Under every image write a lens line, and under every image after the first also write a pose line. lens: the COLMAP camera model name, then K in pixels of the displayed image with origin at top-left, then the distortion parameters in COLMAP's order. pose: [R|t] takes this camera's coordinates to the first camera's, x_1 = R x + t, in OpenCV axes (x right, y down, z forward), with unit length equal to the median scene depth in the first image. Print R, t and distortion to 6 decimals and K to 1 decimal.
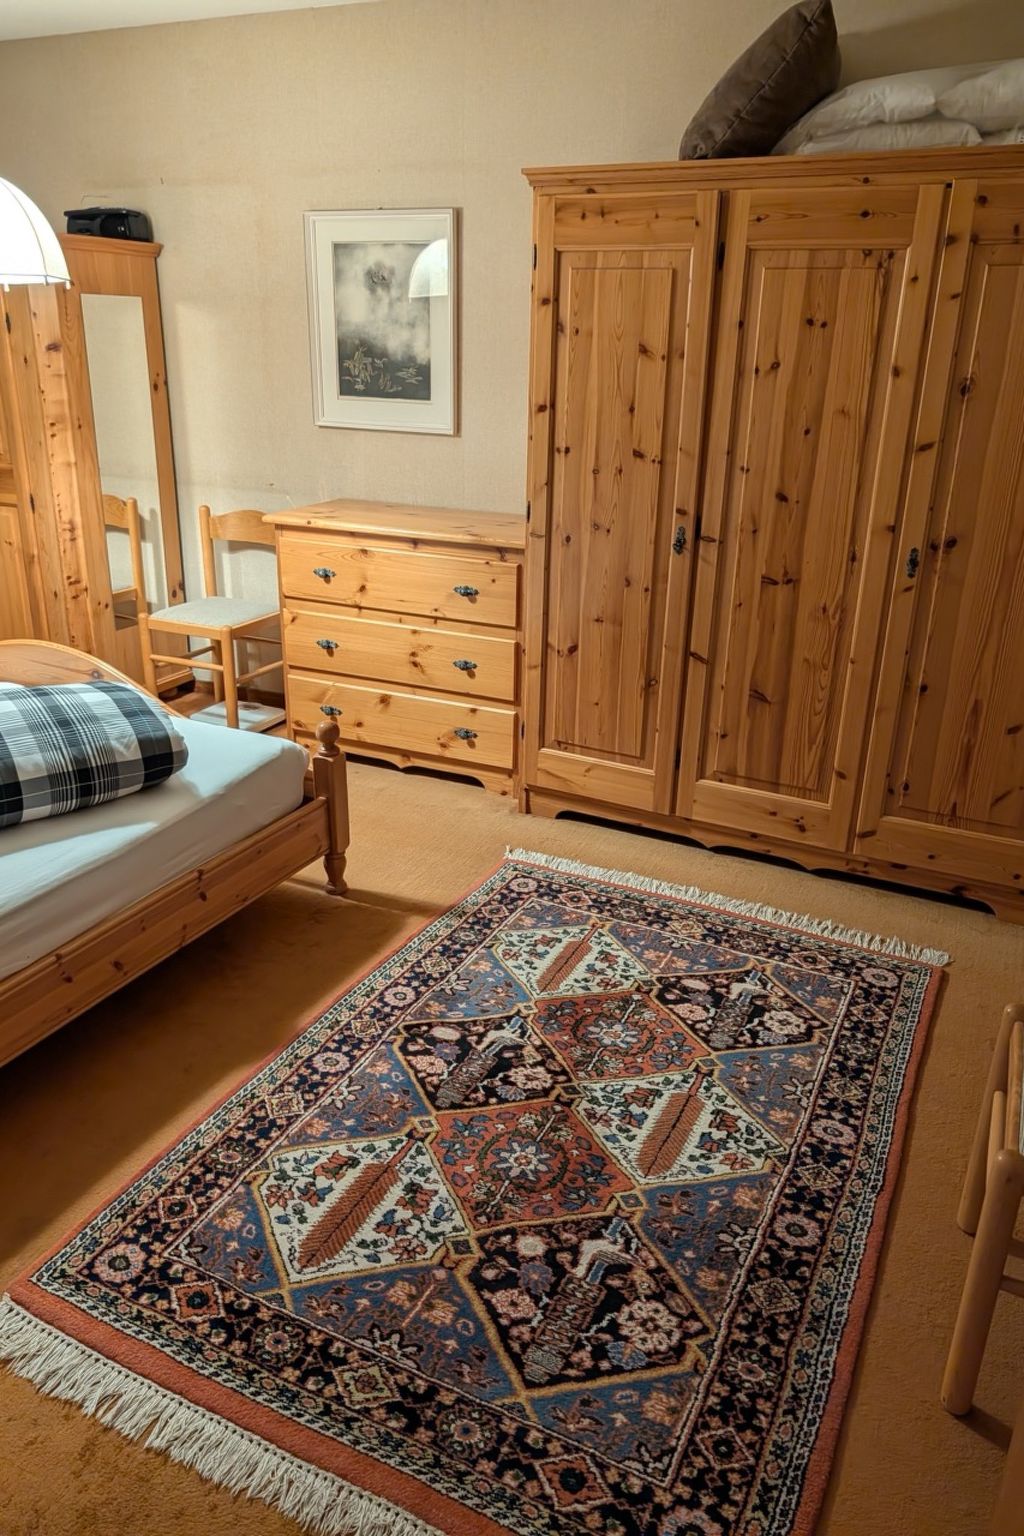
lens RADIAL K [[1100.8, 0, 513.3], [0, 1100.8, 764.0], [0, 0, 1]] dist [0.003381, 0.009355]
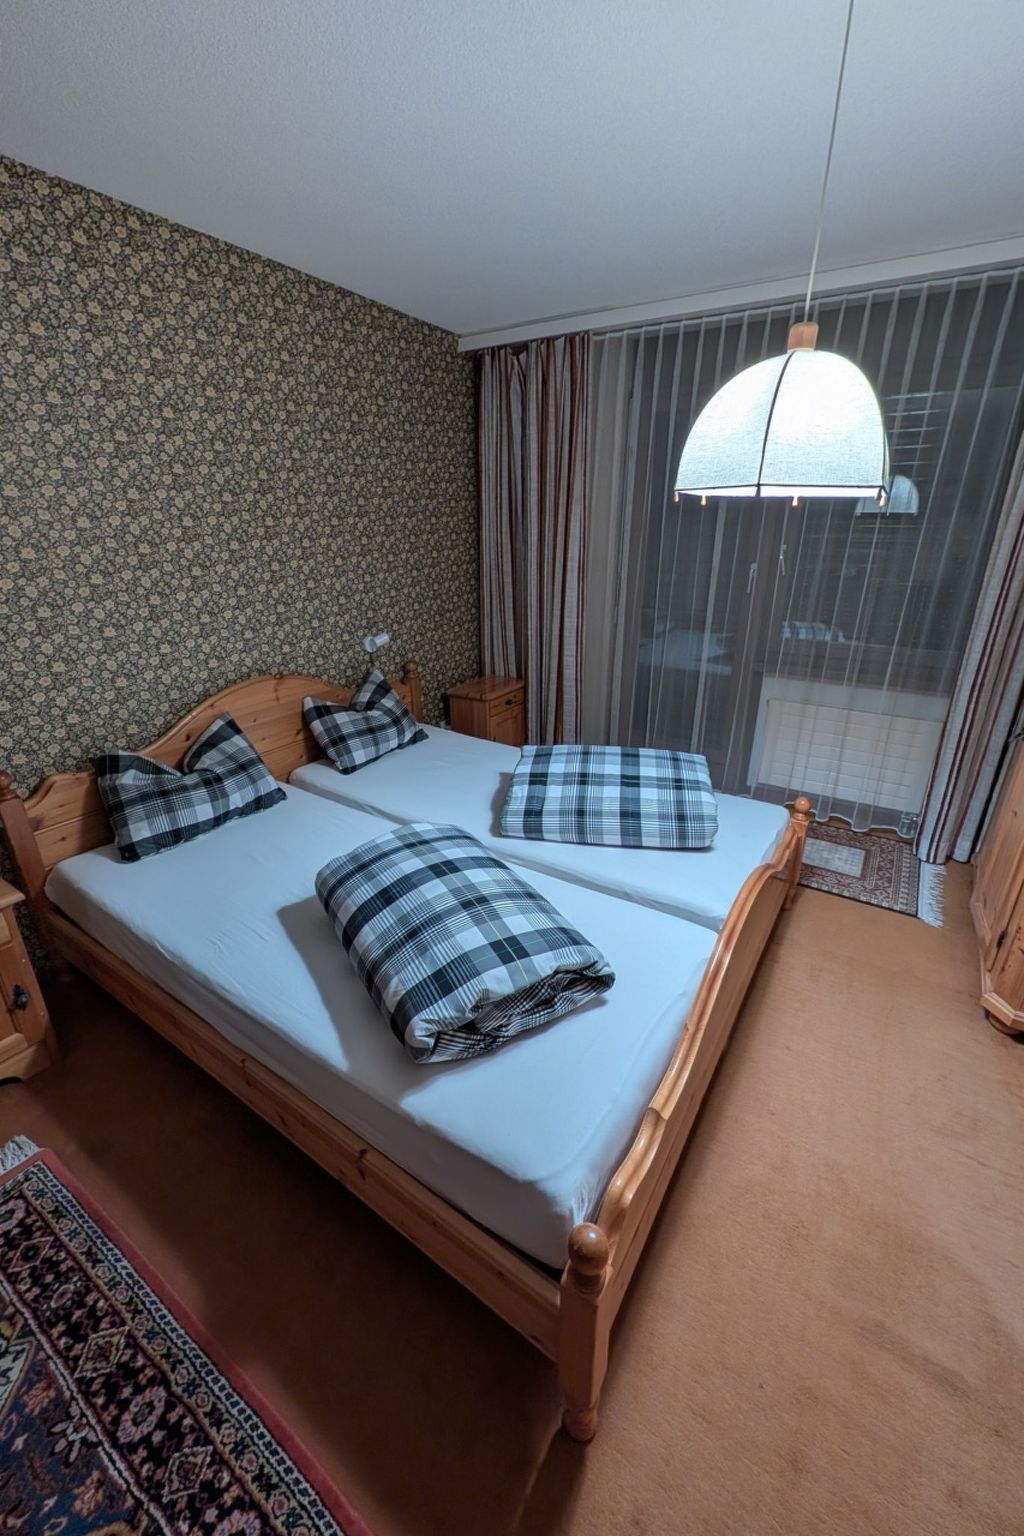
lens RADIAL K [[611.3, 0, 513.5], [0, 611.3, 761.9], [0, 0, 1]] dist [-0.009545, -0.000331]
pose [[-0.123242, 0.338767, -0.932764, 0.040063], [-0.382794, 0.850960, 0.359634, -0.284031], [0.915576, 0.401379, 0.024804, 0.692795]]
